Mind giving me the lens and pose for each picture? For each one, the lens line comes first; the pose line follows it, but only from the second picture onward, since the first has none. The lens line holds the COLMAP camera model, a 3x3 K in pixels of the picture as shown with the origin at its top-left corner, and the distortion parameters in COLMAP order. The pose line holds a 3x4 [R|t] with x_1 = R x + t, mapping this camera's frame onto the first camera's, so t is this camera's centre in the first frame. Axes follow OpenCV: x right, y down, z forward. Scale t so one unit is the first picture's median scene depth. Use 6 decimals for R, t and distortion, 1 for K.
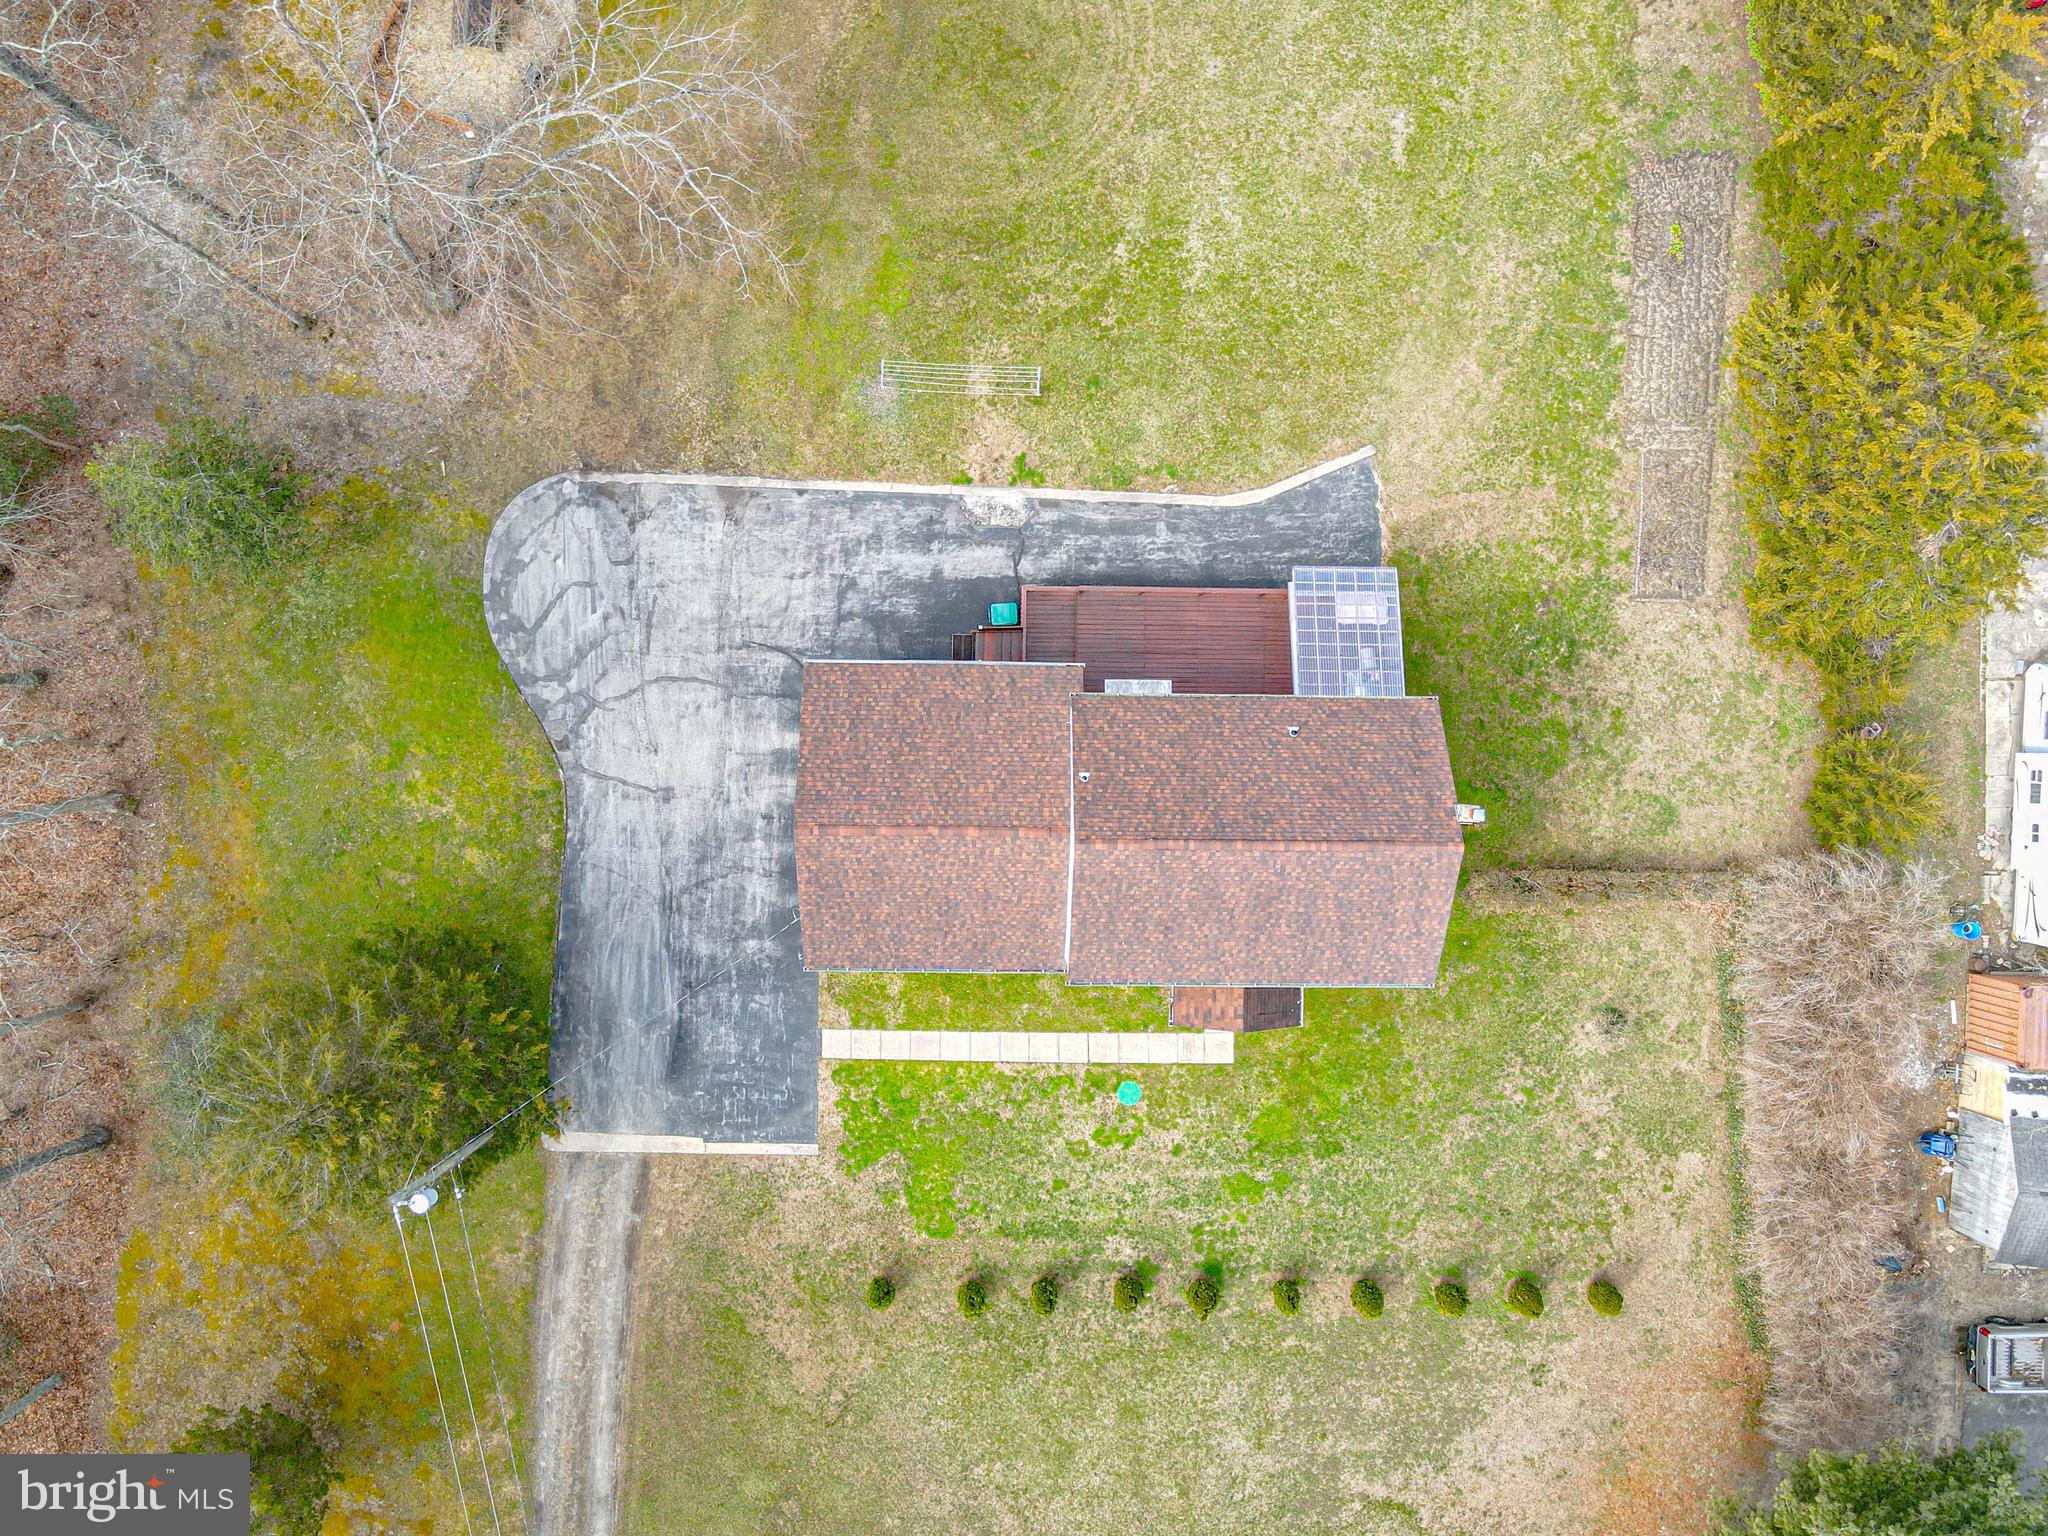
lens RADIAL K [[1527.5, 0, 1029.0], [0, 1527.5, 754.5], [0, 0, 1]] dist [0.002488, 0.006760]
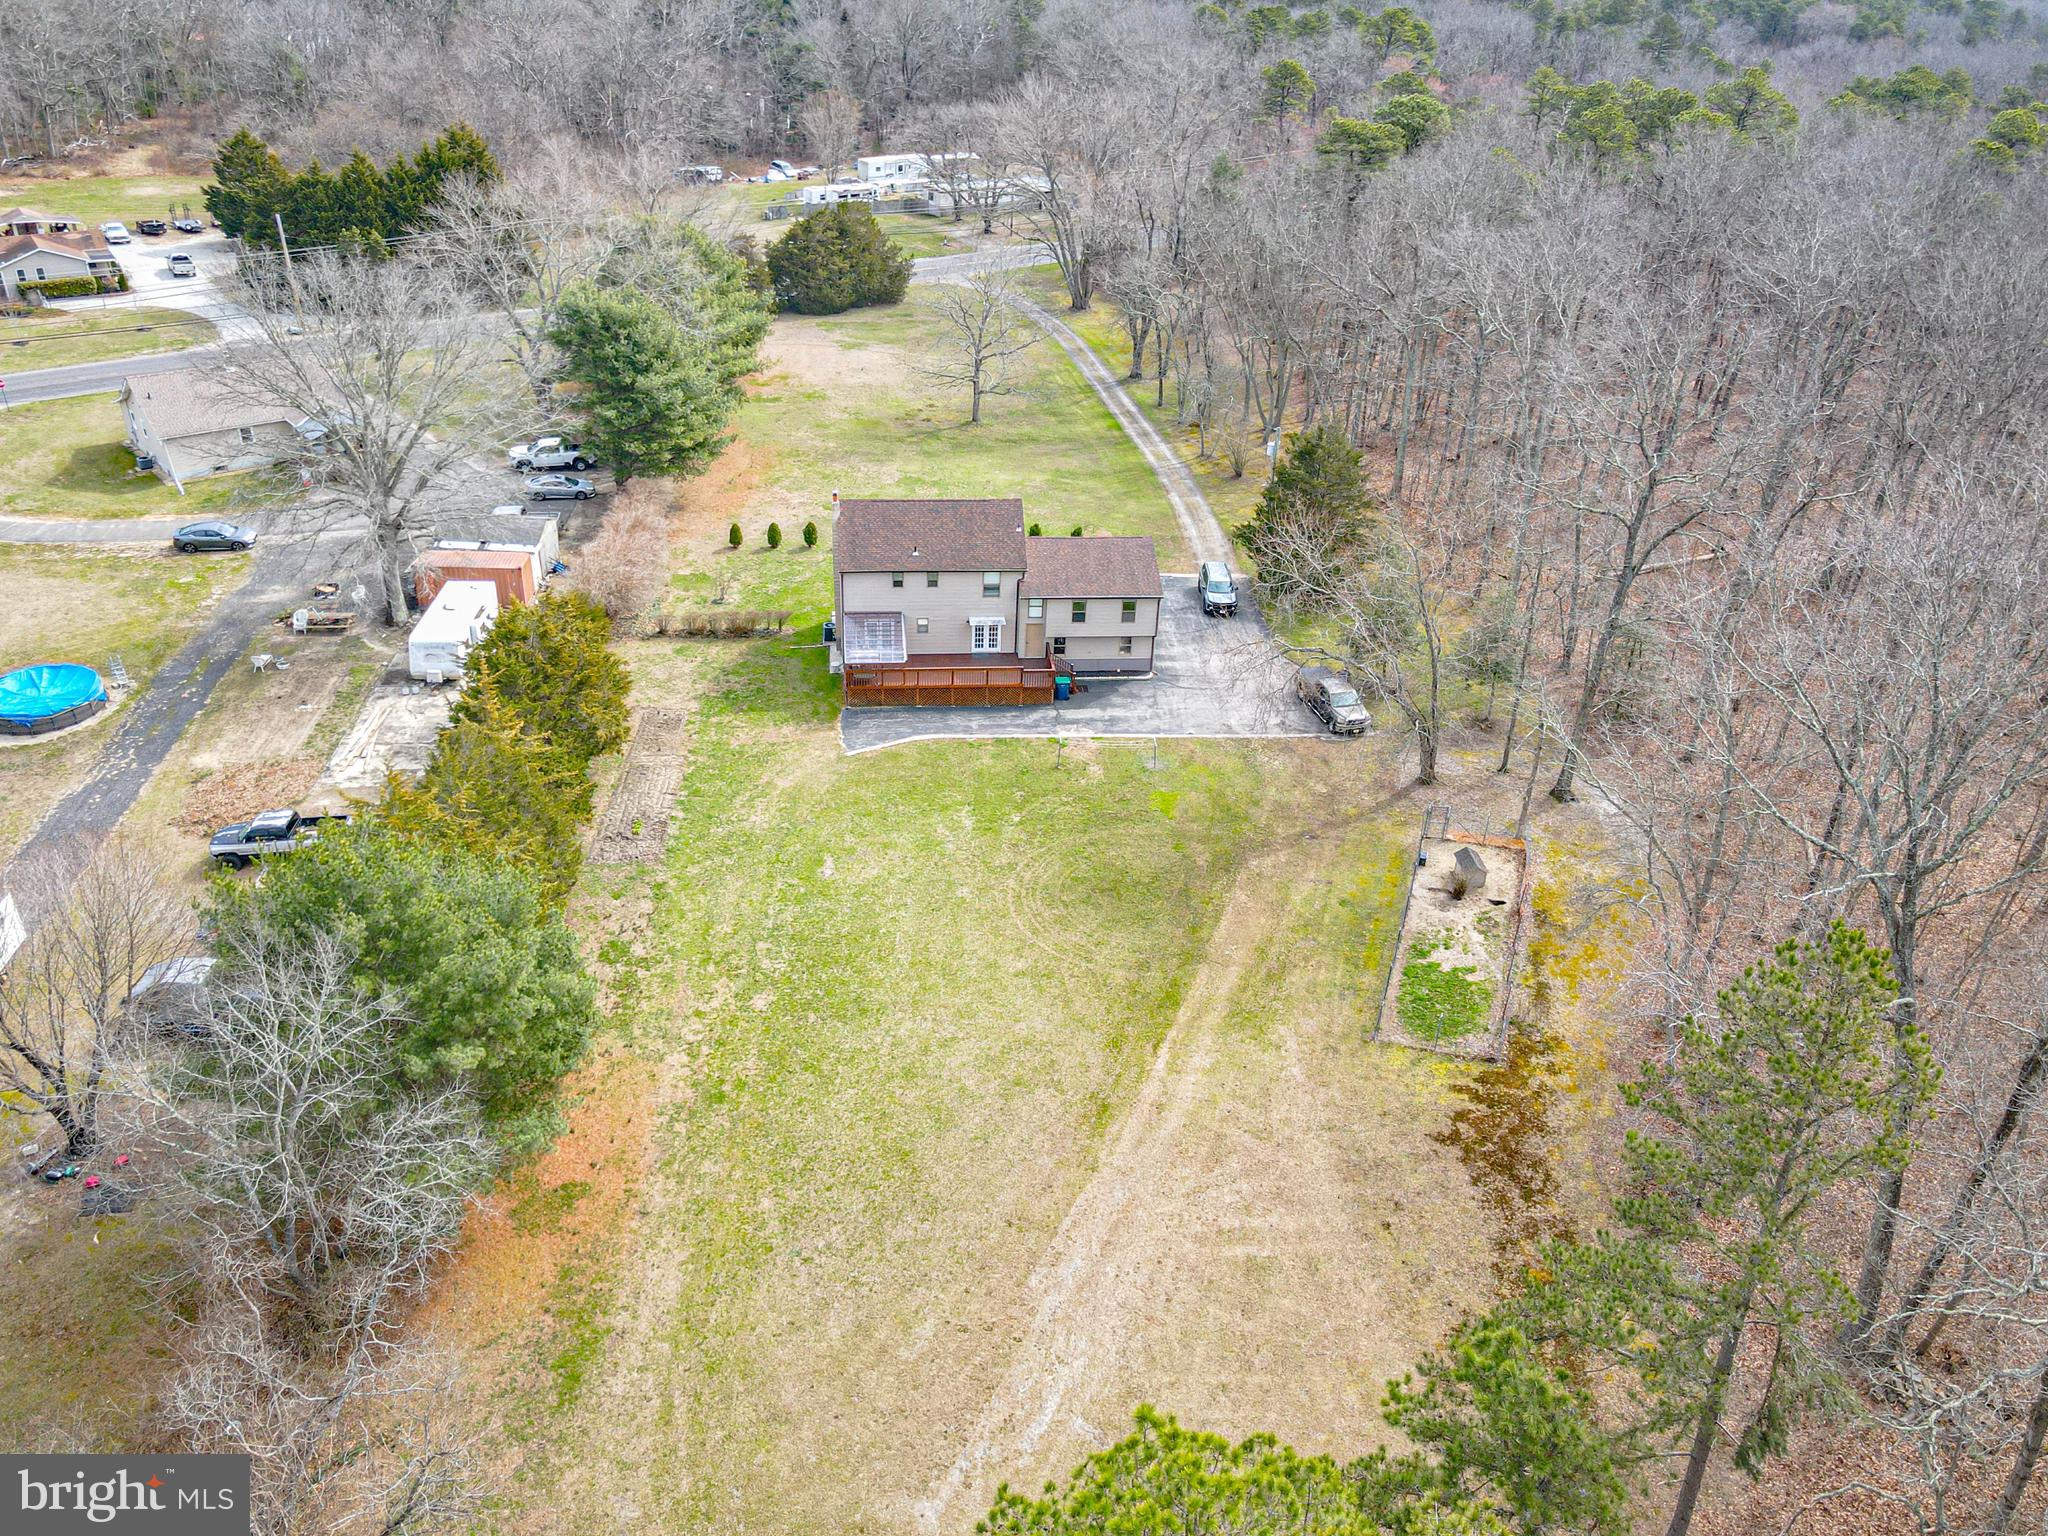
lens RADIAL K [[1540.7, 0, 1041.7], [0, 1540.7, 642.2], [0, 0, 1]] dist [0.020014, 0.000898]
pose [[-0.990899, -0.003902, -0.134552, 0.243573], [-0.119674, -0.432075, 0.893862, -1.637664], [-0.061624, 0.901829, 0.427675, 0.195885]]
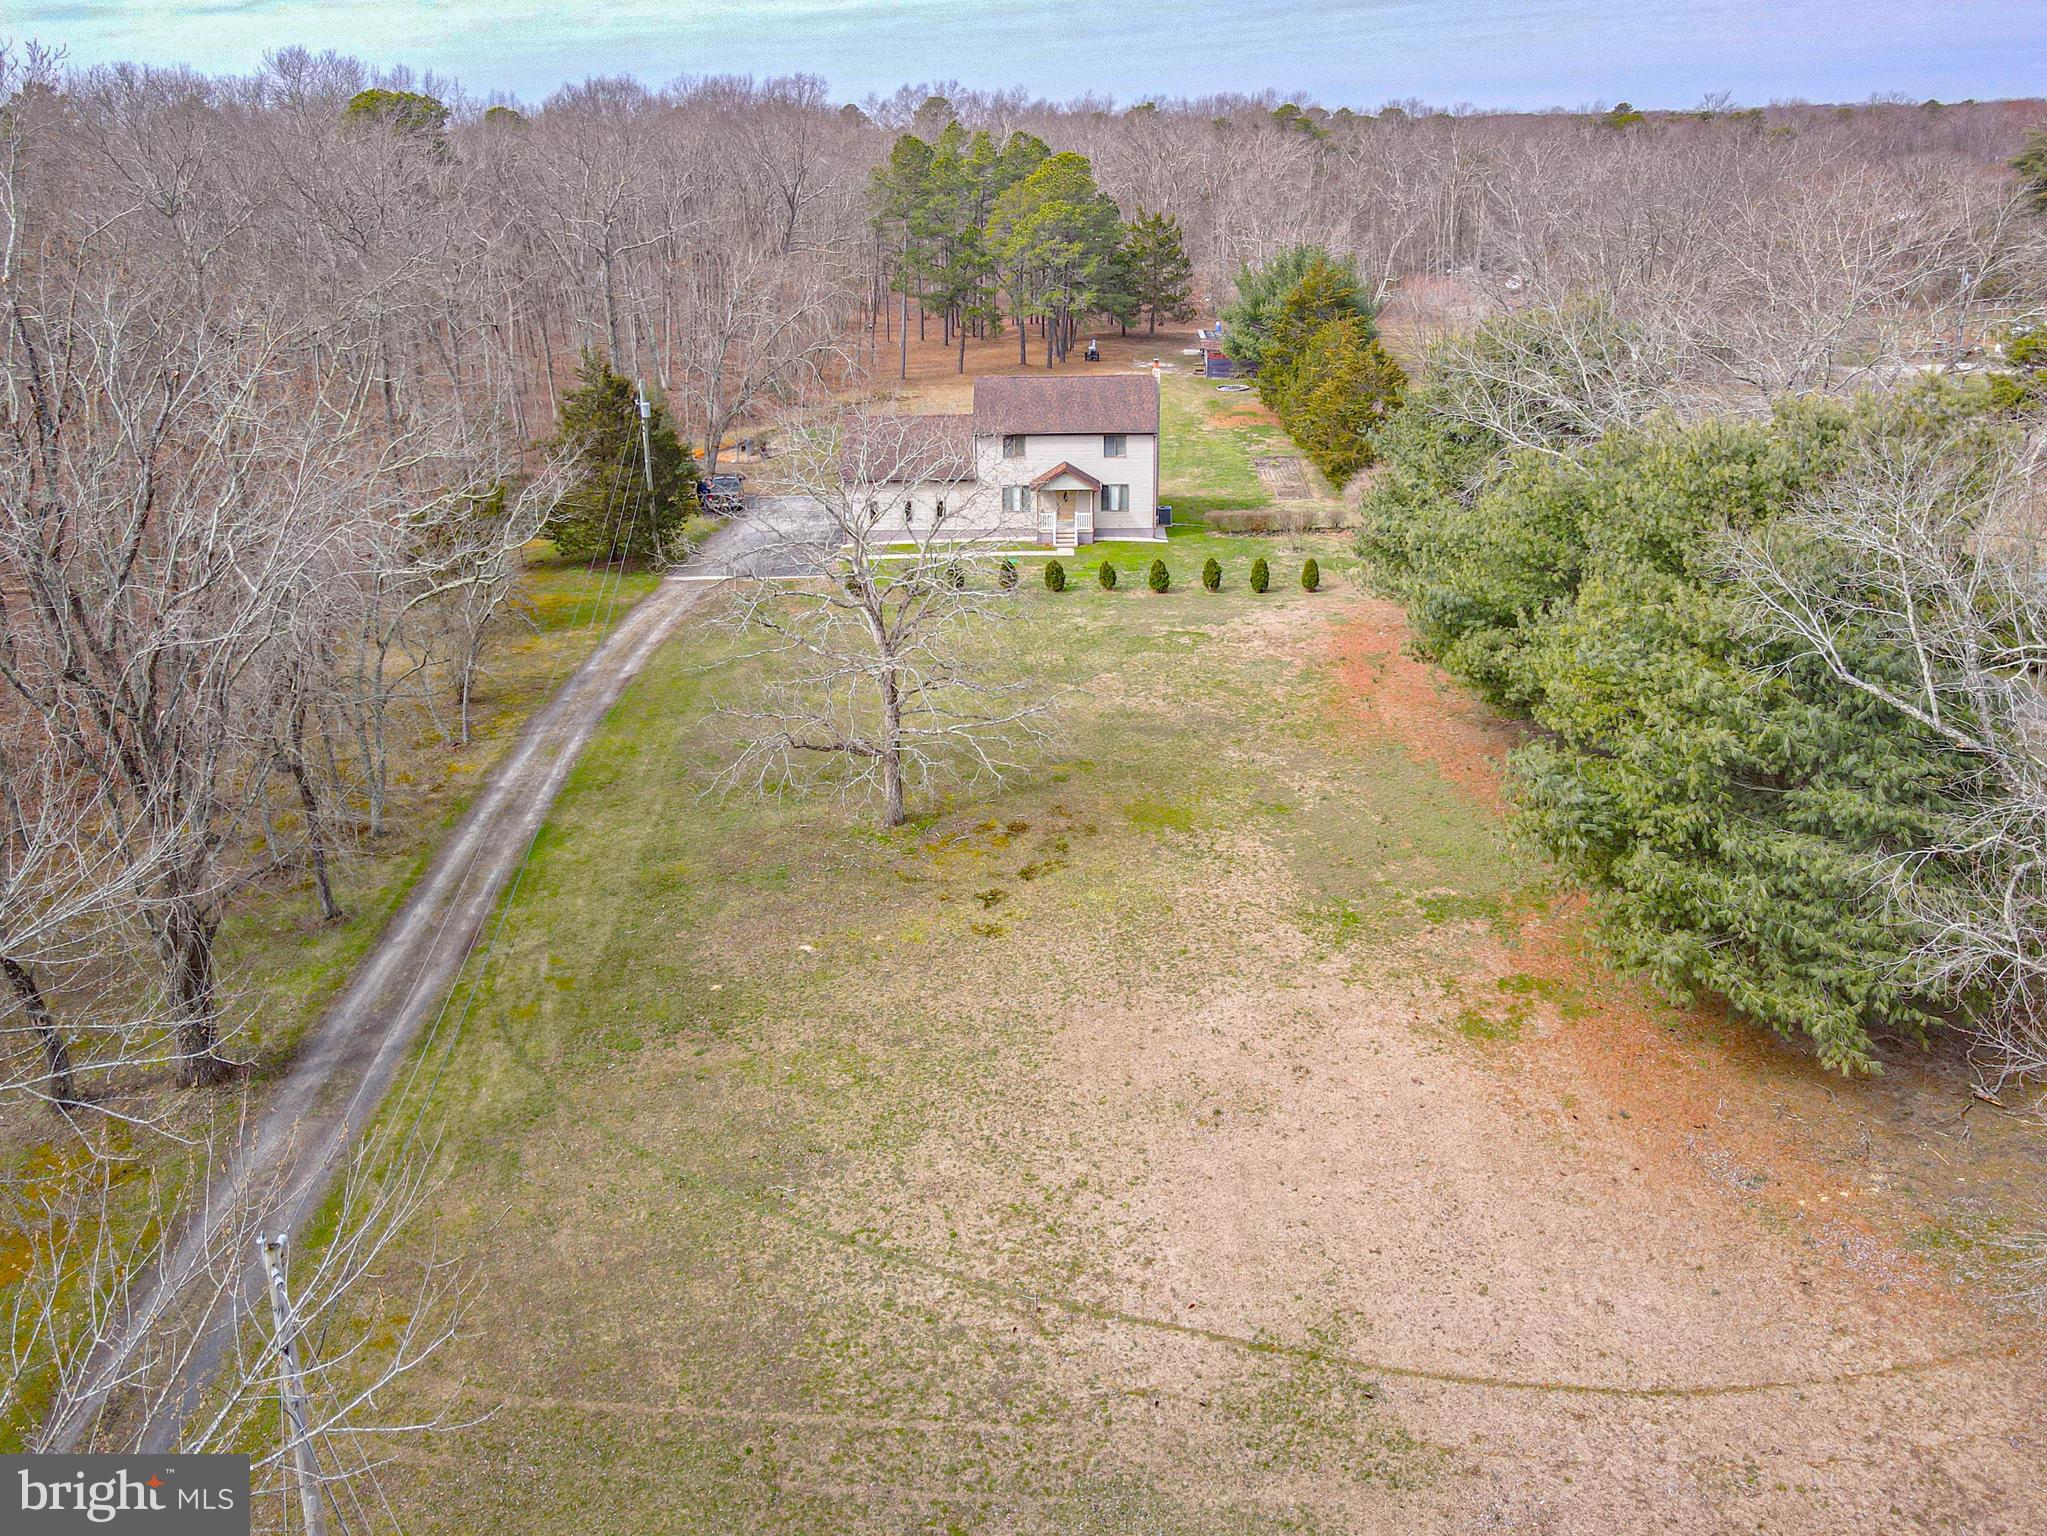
lens RADIAL K [[1600.9, 0, 991.4], [0, 1600.9, 631.4], [0, 0, 1]] dist [-0.000195, 0.000209]
pose [[0.998610, -0.029338, -0.043788, 0.117400], [-0.032945, 0.301046, -0.953040, 1.934802], [0.041142, 0.953158, 0.299661, 0.540942]]
